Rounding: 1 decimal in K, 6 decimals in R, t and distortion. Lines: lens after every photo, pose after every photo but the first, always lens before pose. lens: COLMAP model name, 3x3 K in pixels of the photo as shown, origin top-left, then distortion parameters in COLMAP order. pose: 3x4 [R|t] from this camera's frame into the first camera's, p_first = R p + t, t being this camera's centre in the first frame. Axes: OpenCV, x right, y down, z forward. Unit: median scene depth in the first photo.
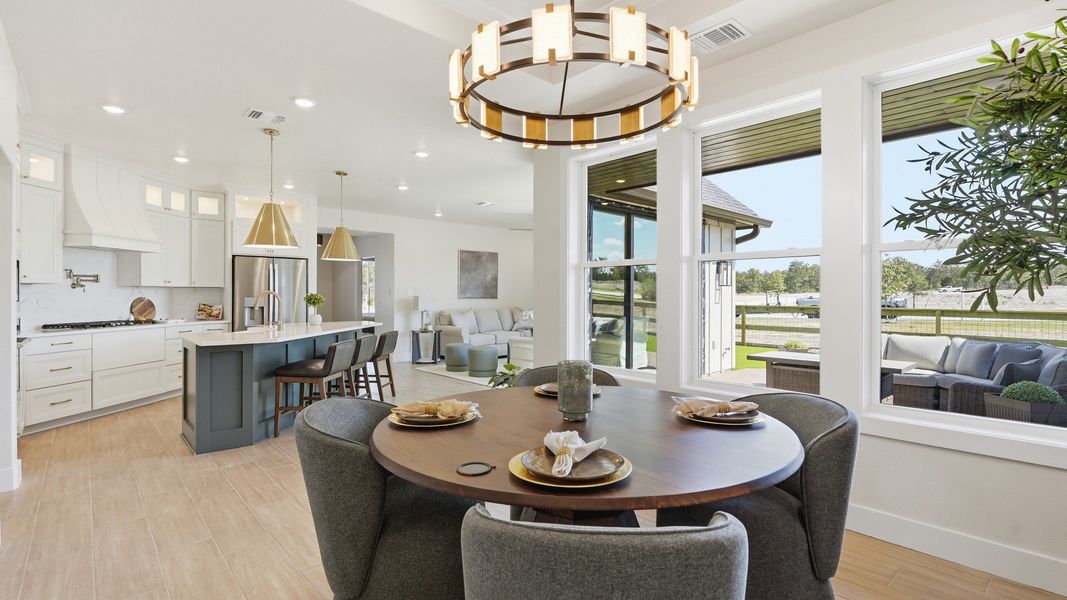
lens RADIAL K [[488.9, 0, 524.9], [0, 488.9, 300.5], [0, 0, 1]] dist [-0.011202, 0.001749]
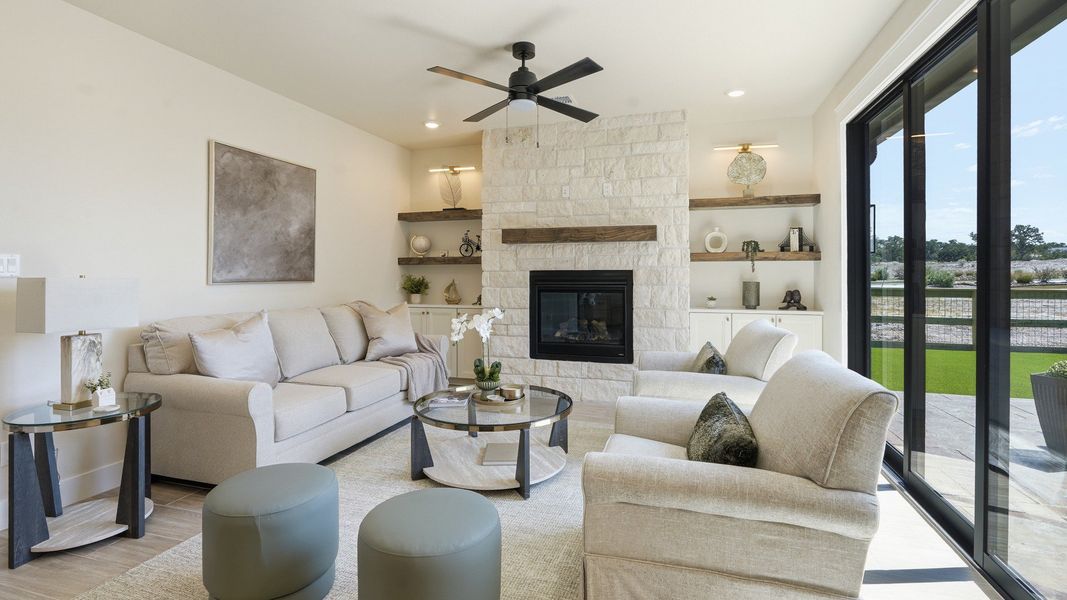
lens RADIAL K [[493.6, 0, 532.7], [0, 493.6, 268.9], [0, 0, 1]] dist [-0.012001, 0.000423]
pose [[0.855060, 0.002156, 0.518525, -0.128746], [0.007136, 0.999848, -0.015924, -0.007192], [-0.518480, 0.017316, 0.854914, 0.628886]]
